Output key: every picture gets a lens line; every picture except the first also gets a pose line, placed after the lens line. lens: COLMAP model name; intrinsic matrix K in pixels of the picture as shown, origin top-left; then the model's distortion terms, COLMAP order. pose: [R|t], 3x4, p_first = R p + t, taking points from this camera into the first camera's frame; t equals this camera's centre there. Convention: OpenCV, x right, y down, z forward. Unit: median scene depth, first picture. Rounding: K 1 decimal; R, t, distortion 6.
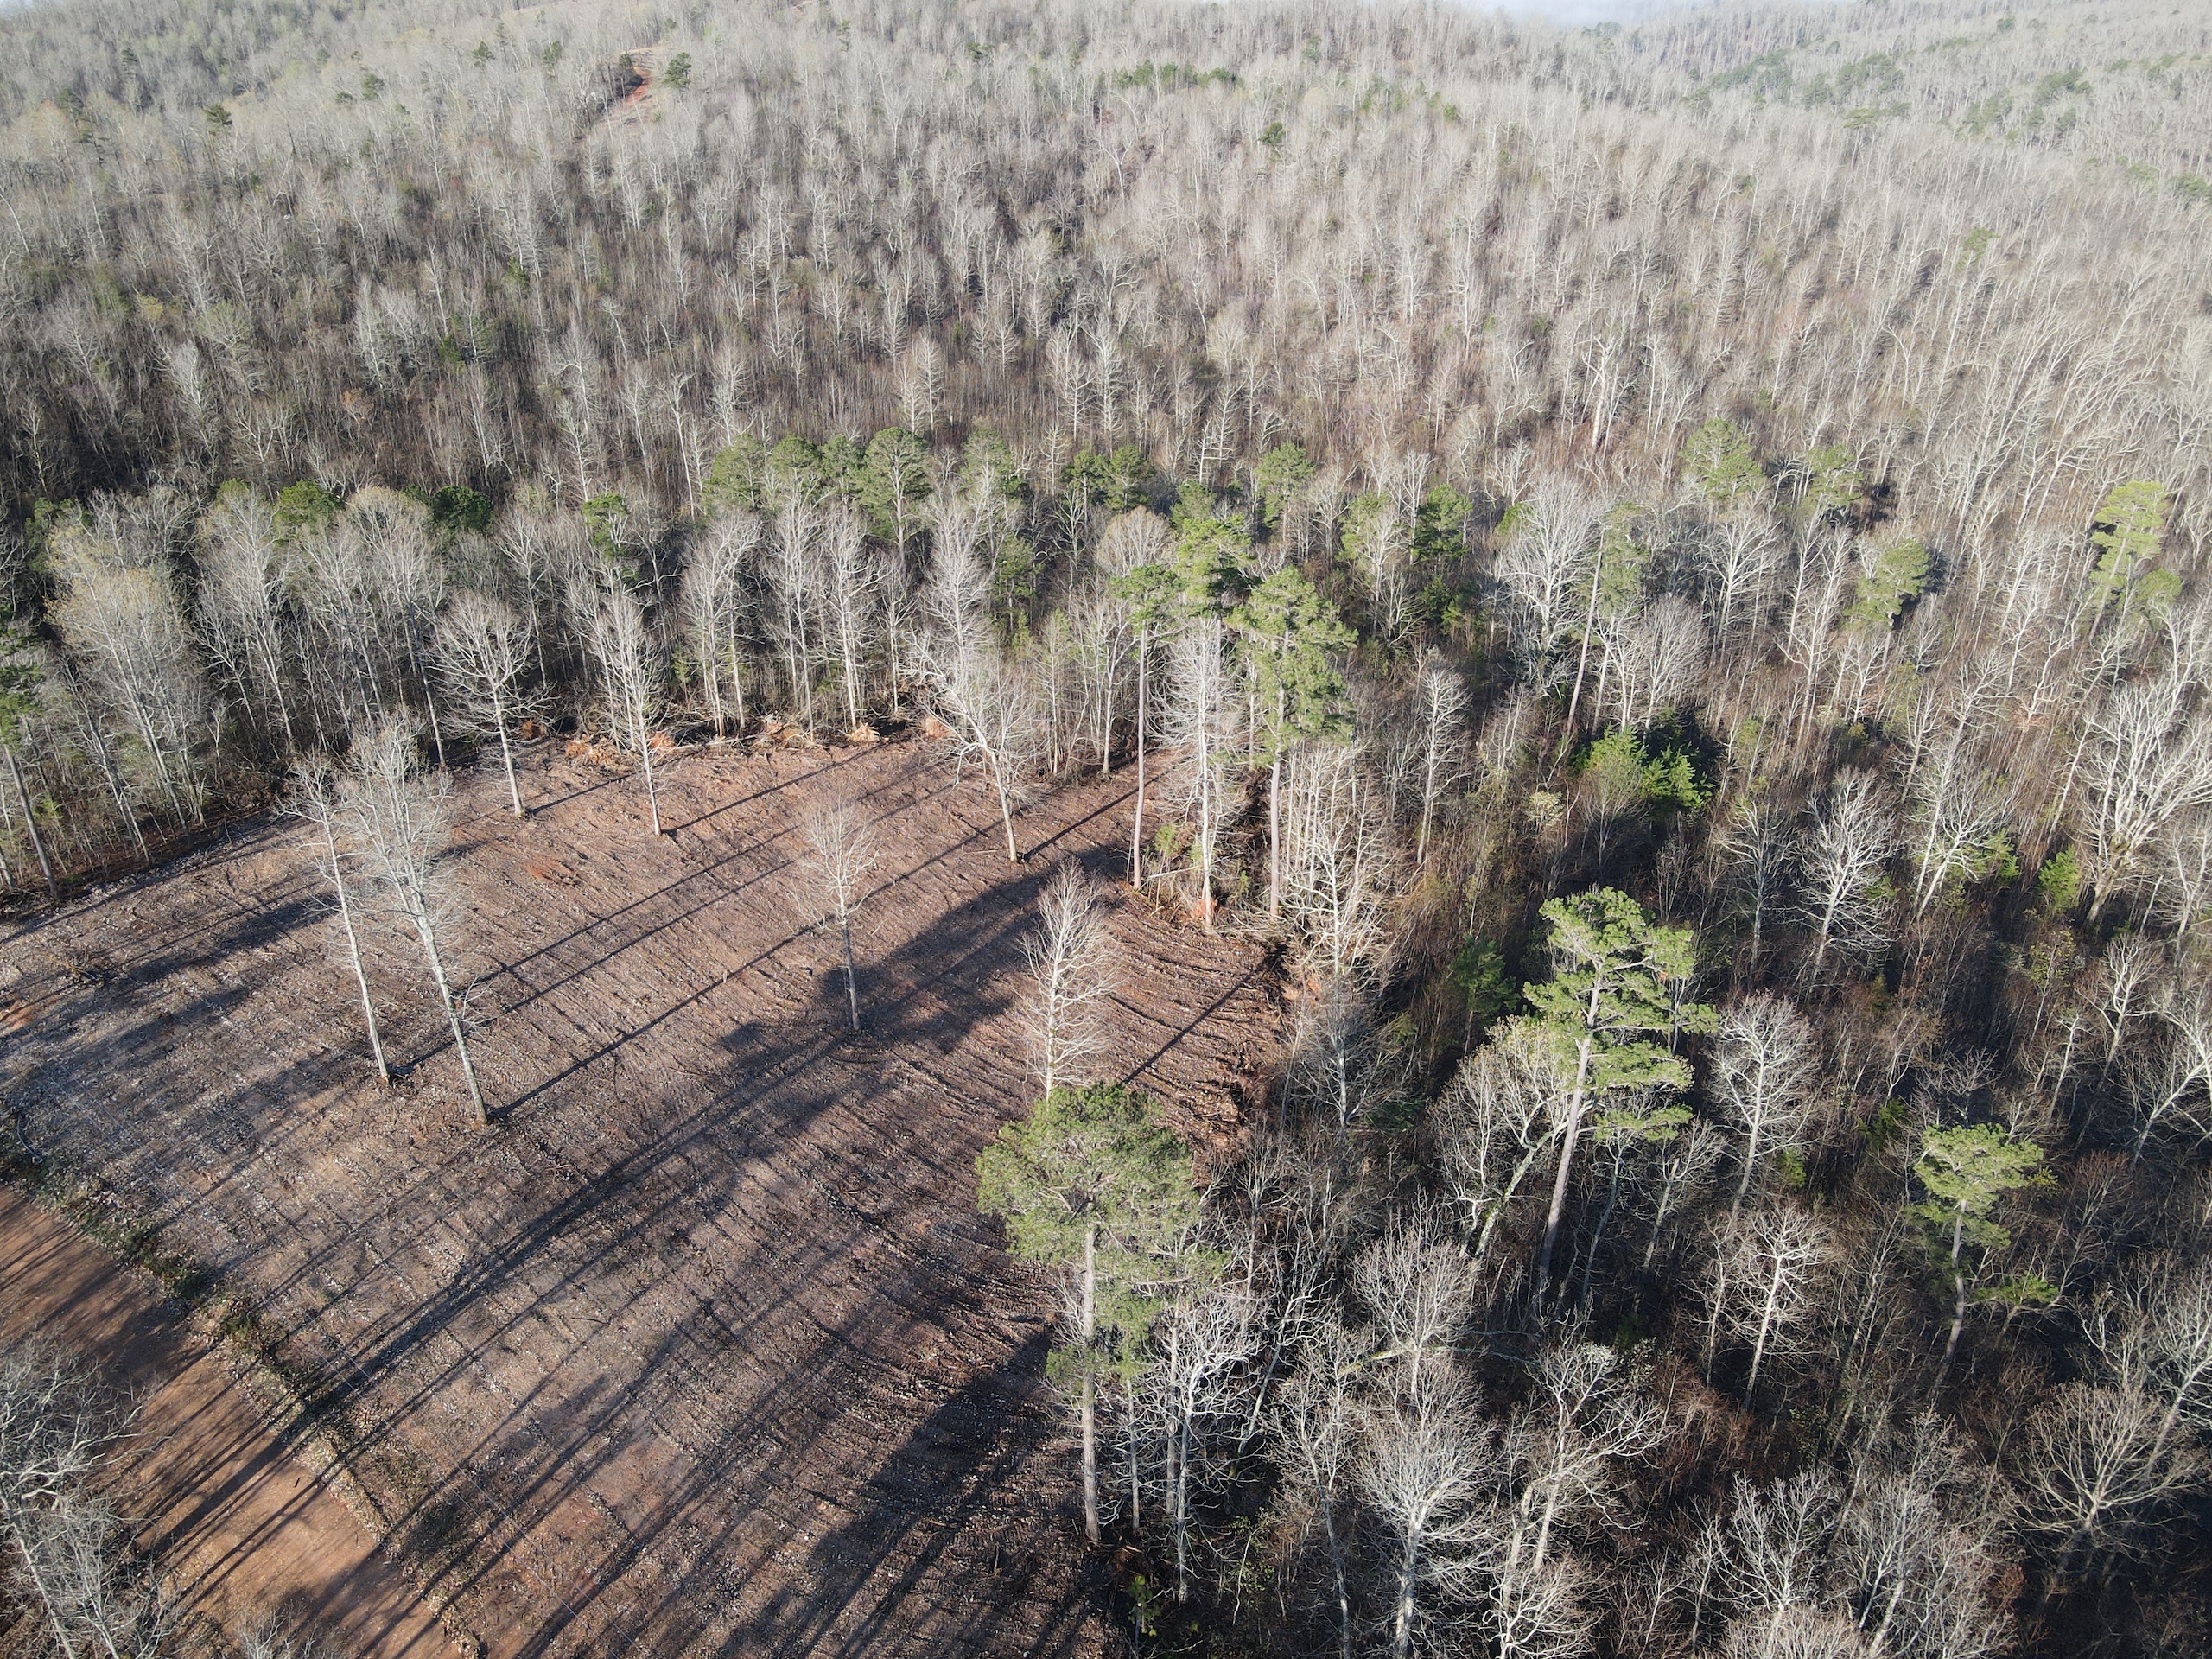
lens RADIAL K [[1645.8, 0, 1103.1], [0, 1645.8, 788.2], [0, 0, 1]] dist [-0.005537, 0.038668]
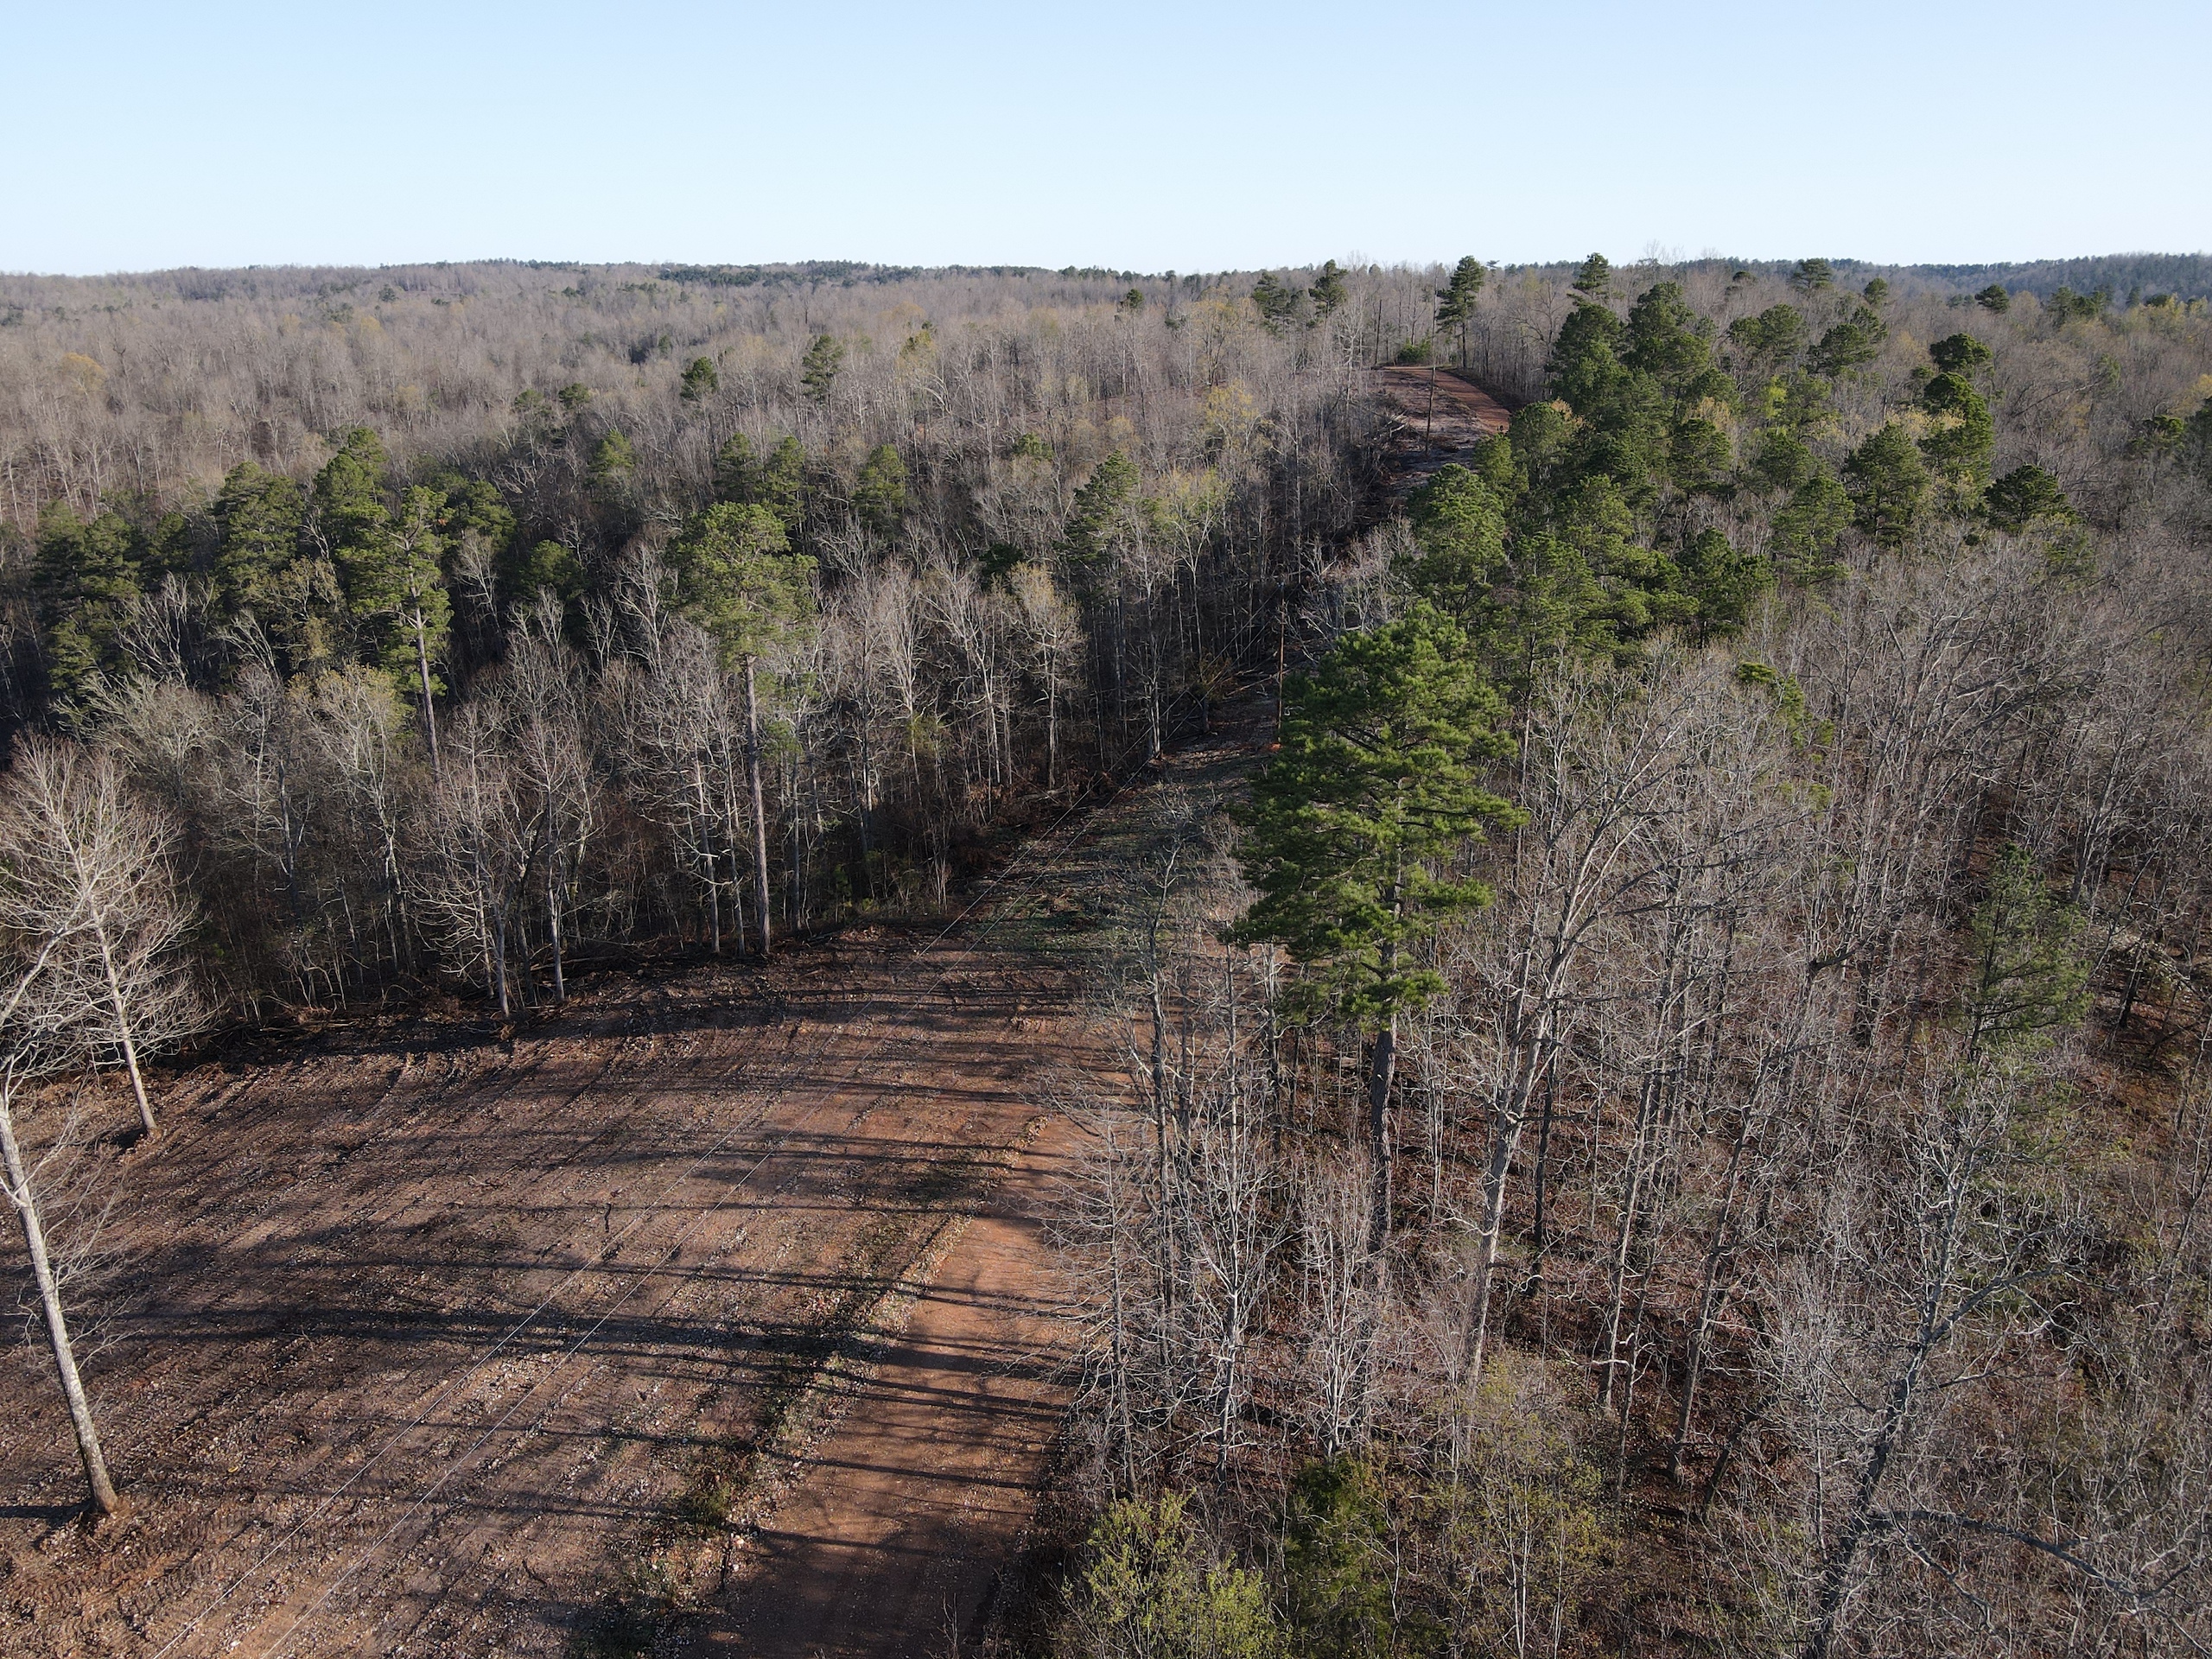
lens RADIAL K [[1633.9, 0, 1100.2], [0, 1633.9, 834.2], [0, 0, 1]] dist [0.003172, 0.026716]
pose [[-0.410413, -0.277146, 0.868764, -0.560701], [0.431433, 0.780314, 0.452743, -0.030461], [-0.803384, 0.560625, -0.200681, 0.485848]]
